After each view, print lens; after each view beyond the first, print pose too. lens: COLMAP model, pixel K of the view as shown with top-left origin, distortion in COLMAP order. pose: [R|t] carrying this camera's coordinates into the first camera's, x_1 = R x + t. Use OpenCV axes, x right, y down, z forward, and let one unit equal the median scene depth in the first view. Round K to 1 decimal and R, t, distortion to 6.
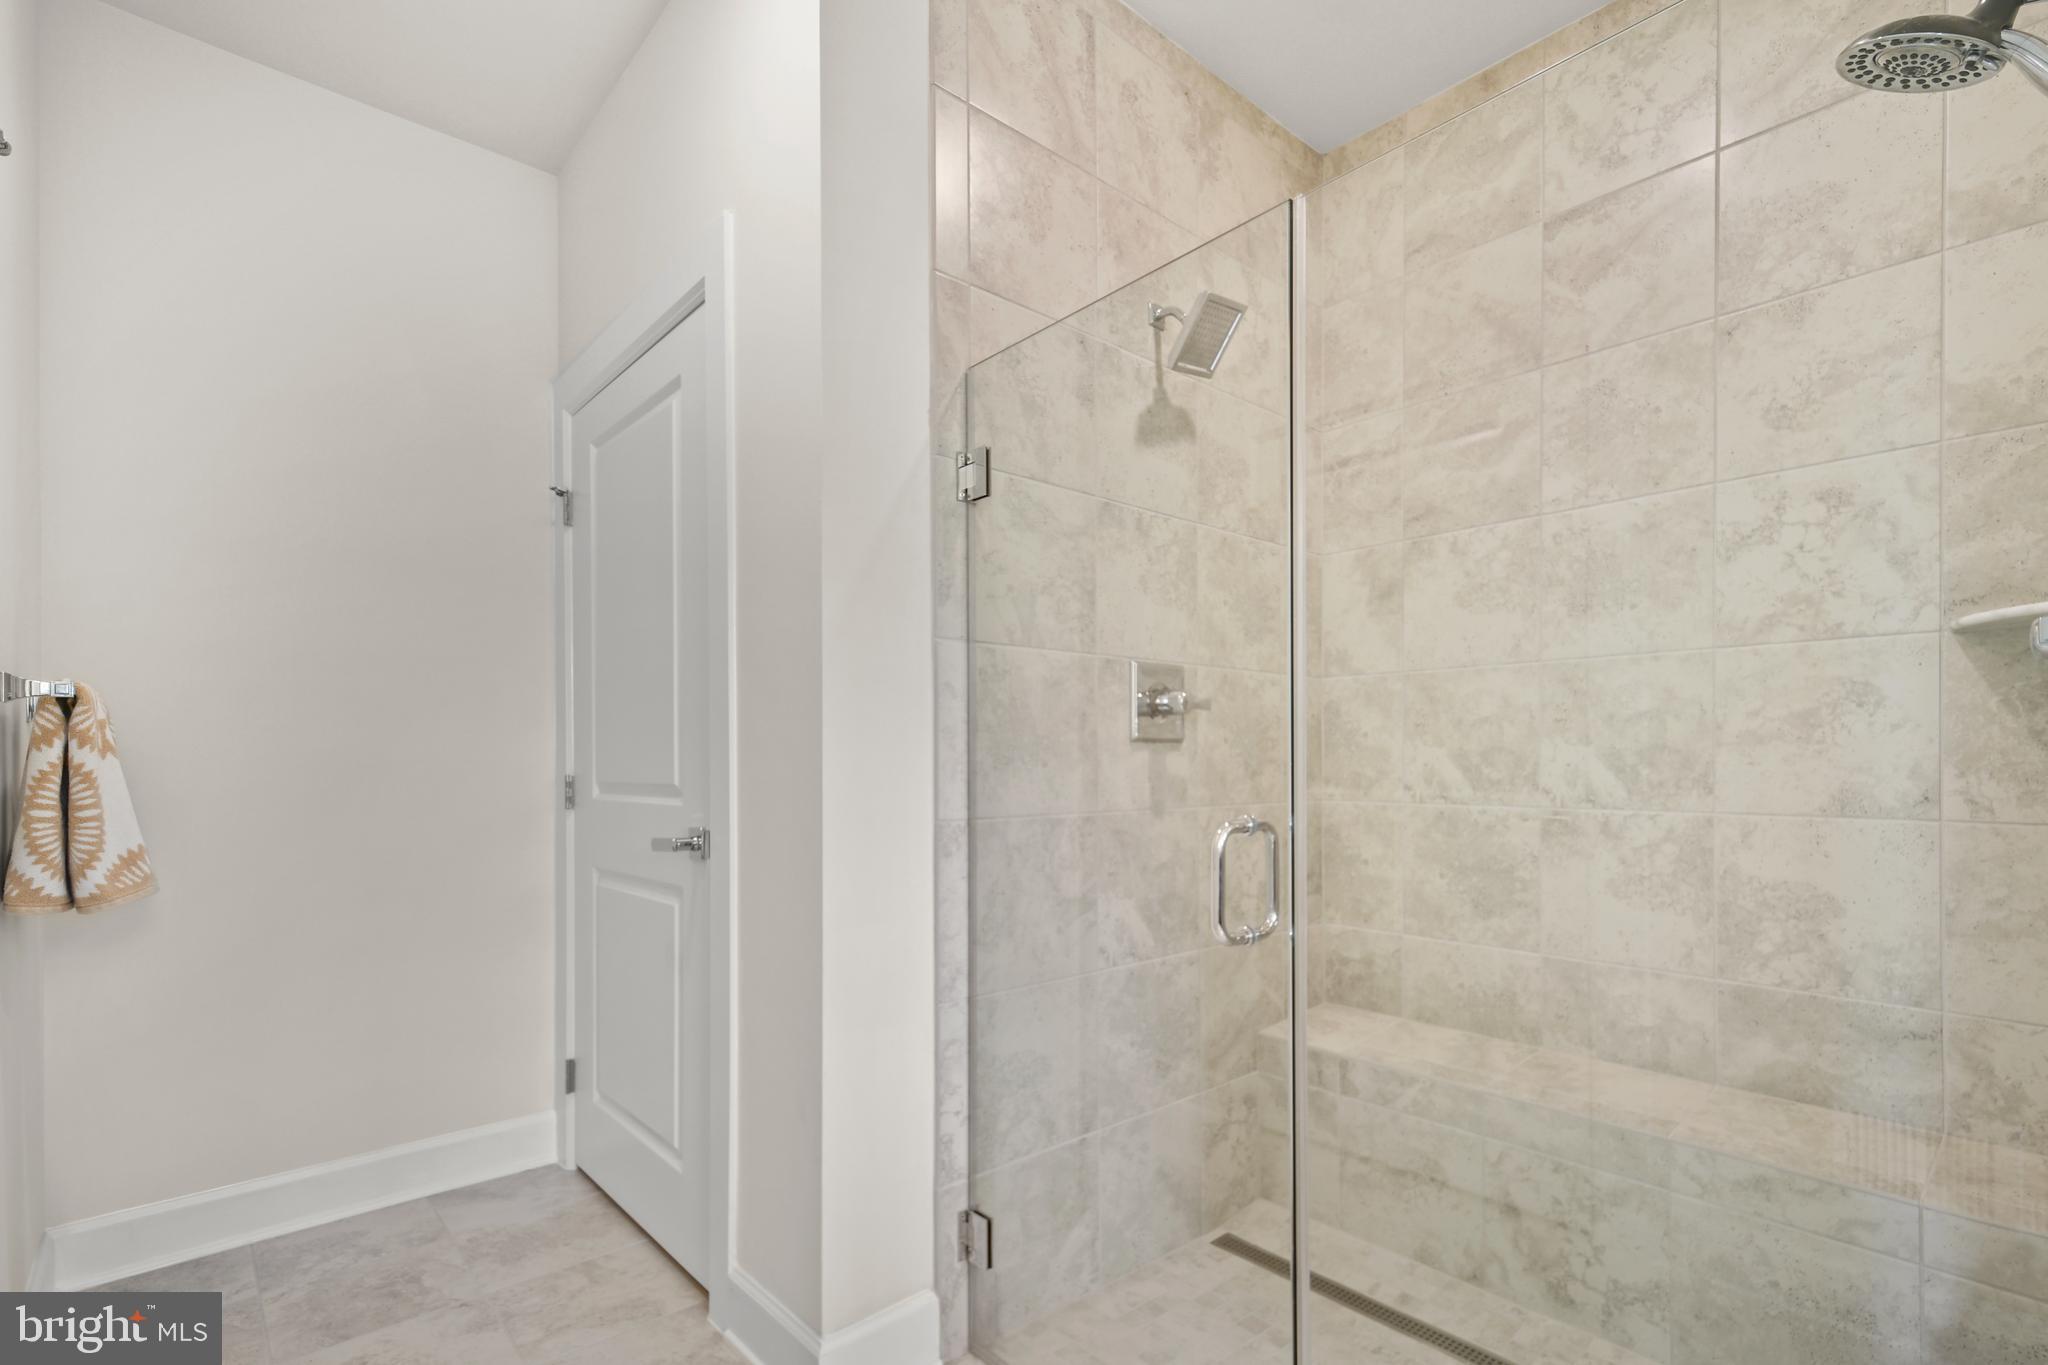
lens RADIAL K [[934.2, 0, 1136.8], [0, 934.2, 758.4], [0, 0, 1]] dist [0.003231, 0.000823]
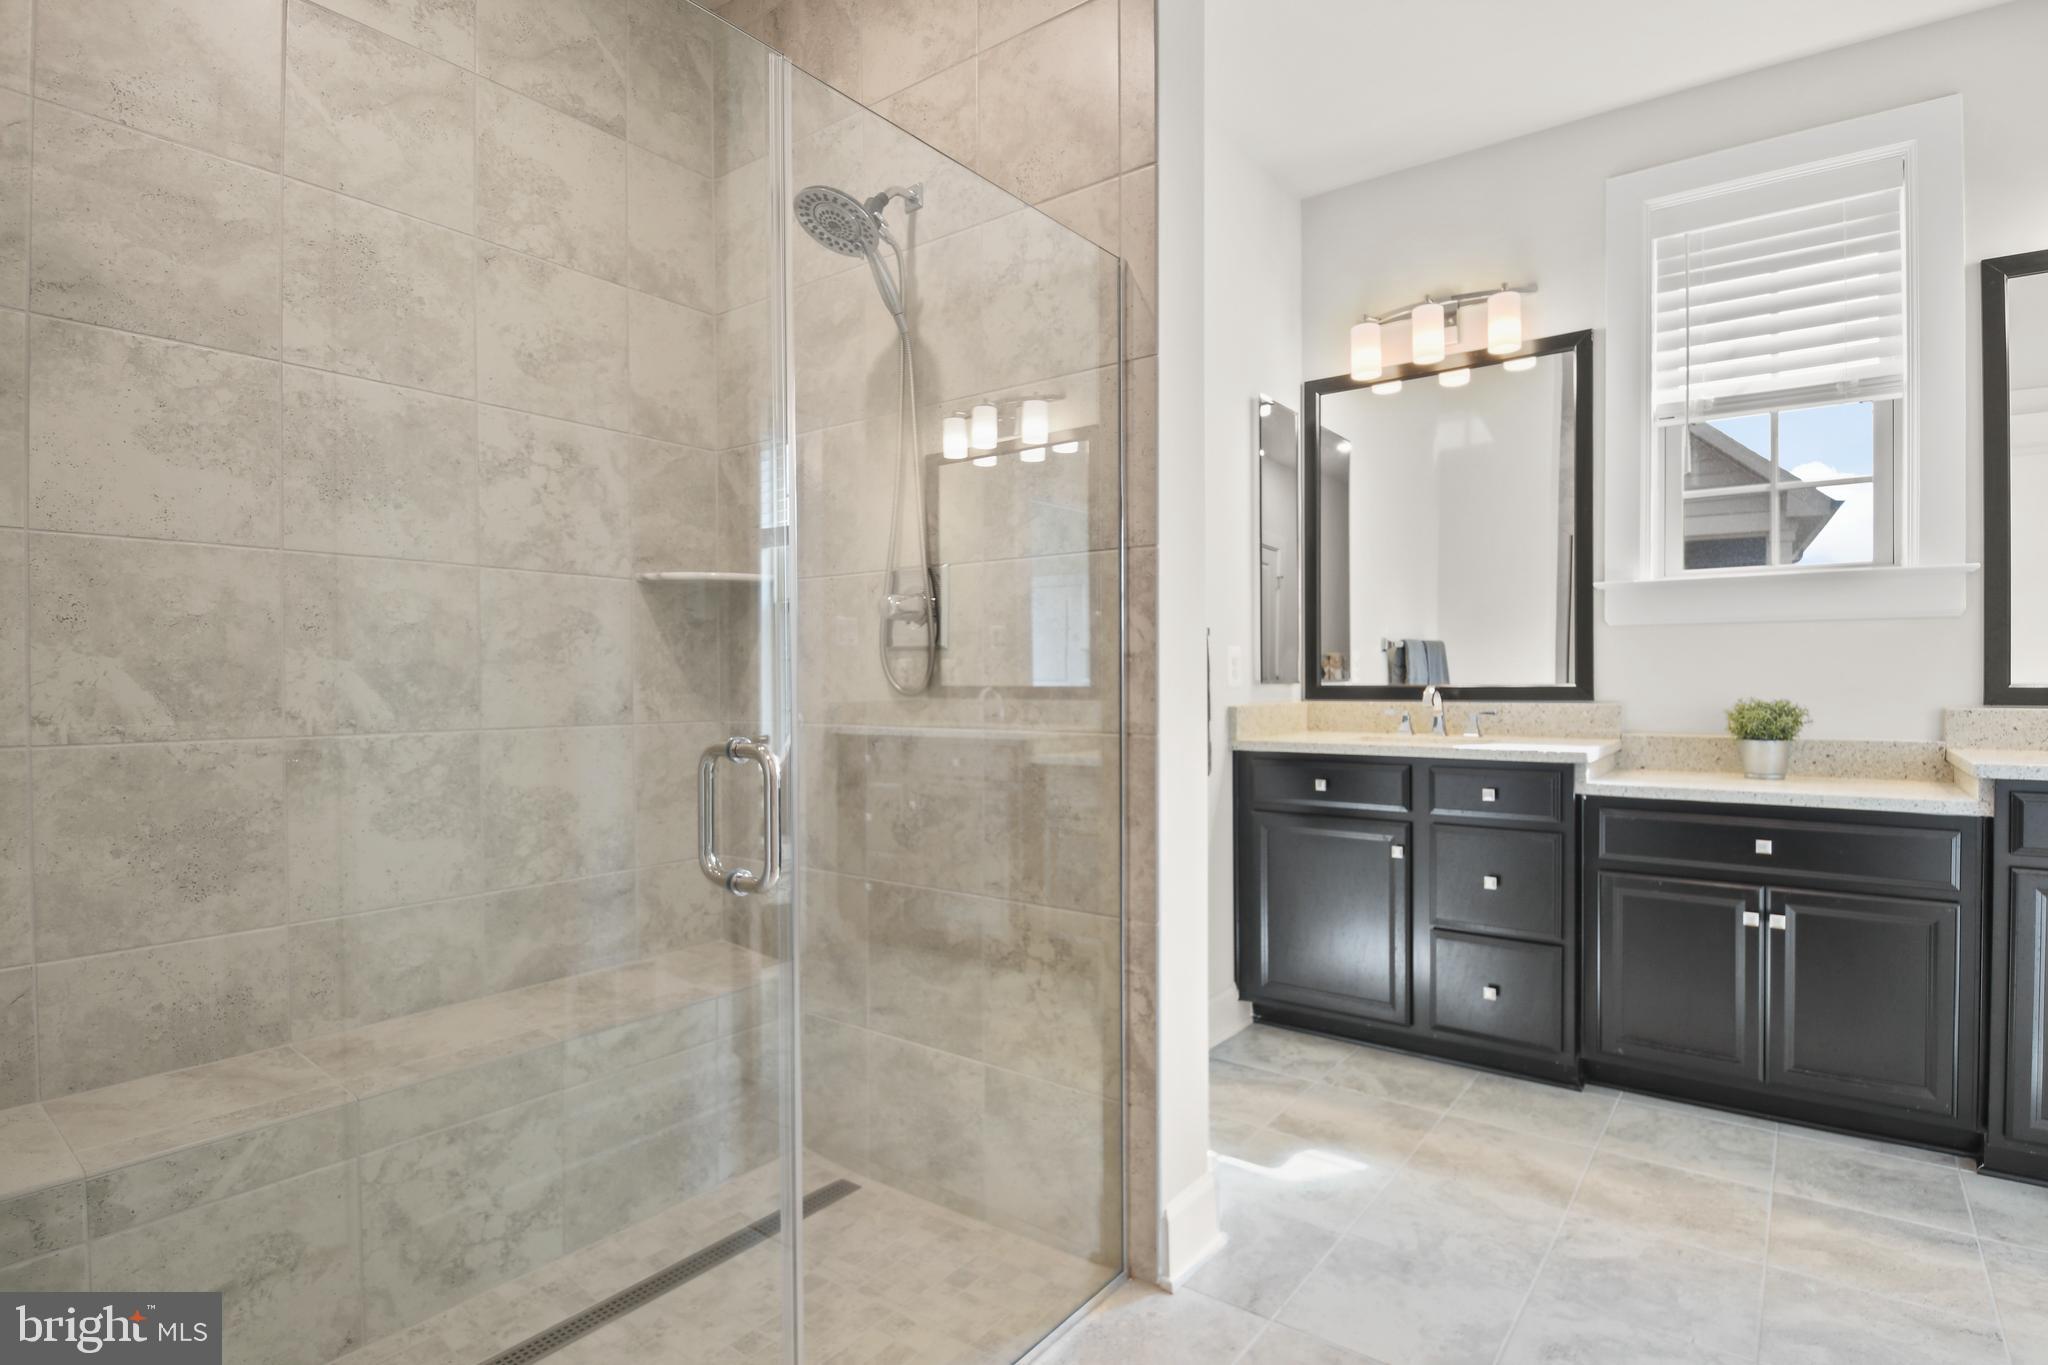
lens RADIAL K [[987.1, 0, 1025.1], [0, 987.1, 682.8], [0, 0, 1]] dist [-0.017497, -0.001260]
pose [[-0.115105, -0.003517, 0.993347, -0.500741], [-0.003969, 0.999987, 0.003081, 0.002116], [-0.993345, -0.003588, -0.115117, 0.536383]]
